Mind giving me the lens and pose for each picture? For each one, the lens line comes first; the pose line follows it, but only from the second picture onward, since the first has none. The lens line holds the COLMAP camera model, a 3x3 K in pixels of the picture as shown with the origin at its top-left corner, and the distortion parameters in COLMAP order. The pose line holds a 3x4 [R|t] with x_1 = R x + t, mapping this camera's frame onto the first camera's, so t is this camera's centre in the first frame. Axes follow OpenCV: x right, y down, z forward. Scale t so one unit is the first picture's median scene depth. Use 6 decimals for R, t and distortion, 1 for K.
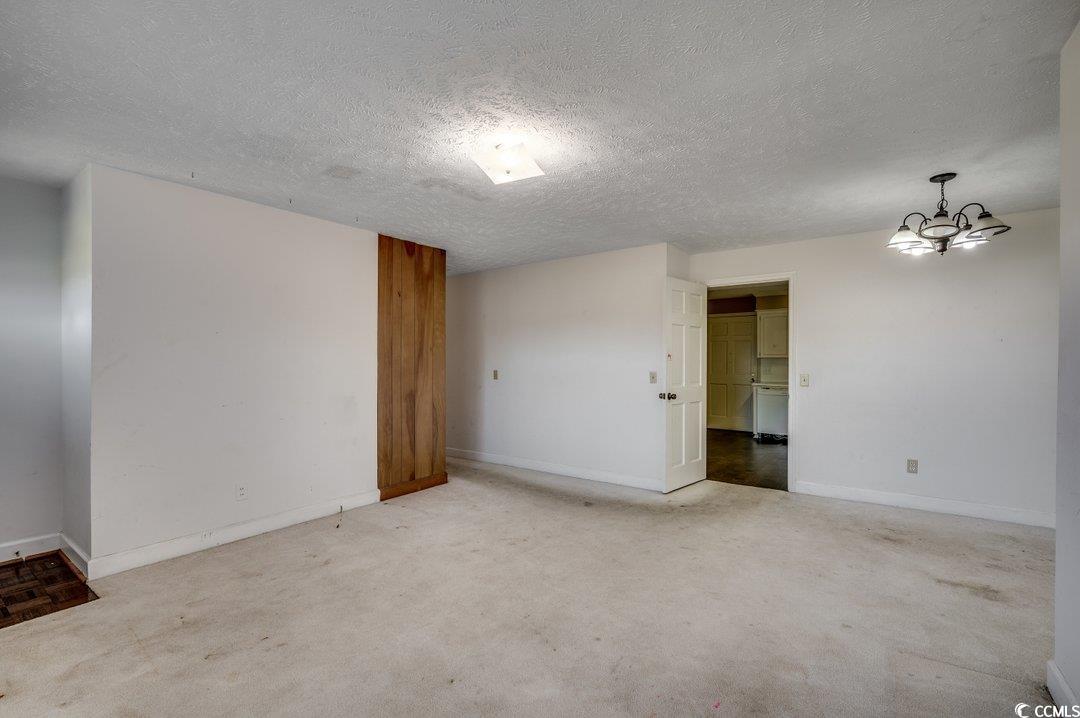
lens RADIAL K [[483.1, 0, 544.3], [0, 483.1, 365.3], [0, 0, 1]] dist [0.000325, 0.000234]
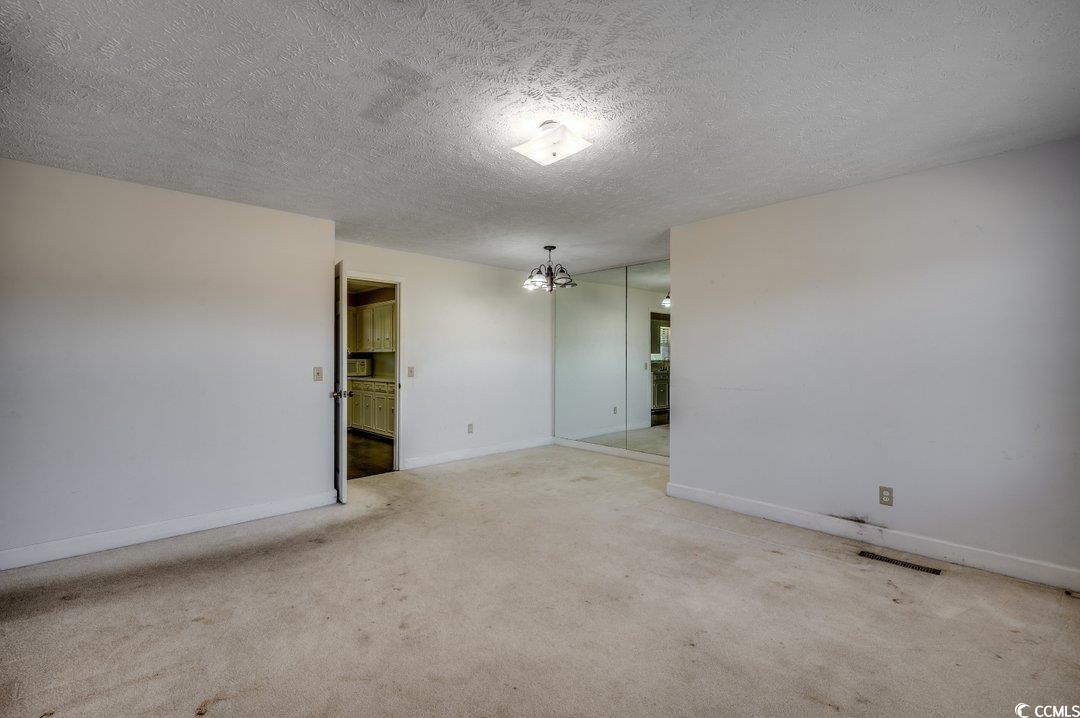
lens RADIAL K [[483.1, 0, 546.6], [0, 483.1, 353.9], [0, 0, 1]] dist [0.000325, 0.000234]
pose [[0.173448, 0.008609, 0.984805, -0.601035], [0.005153, 0.999940, -0.009649, 0.000973], [-0.984830, 0.006748, 0.173393, 0.509550]]
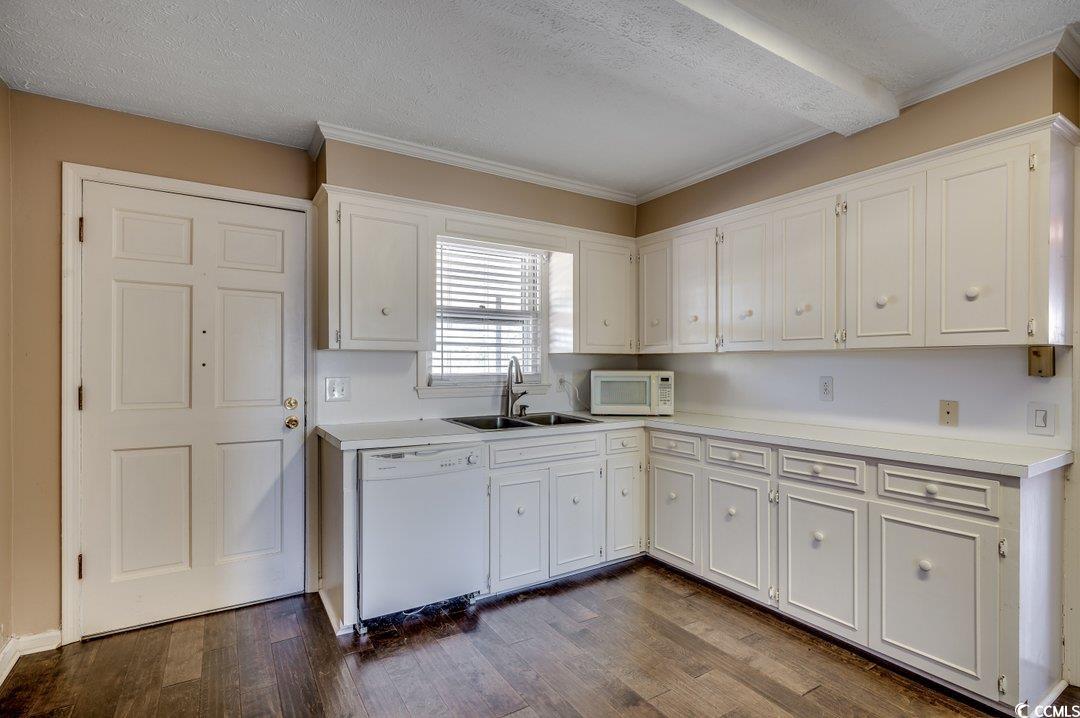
lens RADIAL K [[535.0, 0, 537.4], [0, 535.0, 357.5], [0, 0, 1]] dist [0.002973, 0.000055]
pose [[0.366717, 0.004775, 0.930320, 0.353618], [-0.001954, 0.999989, -0.004362, -0.017411], [-0.930330, -0.000218, 0.366722, 1.446055]]
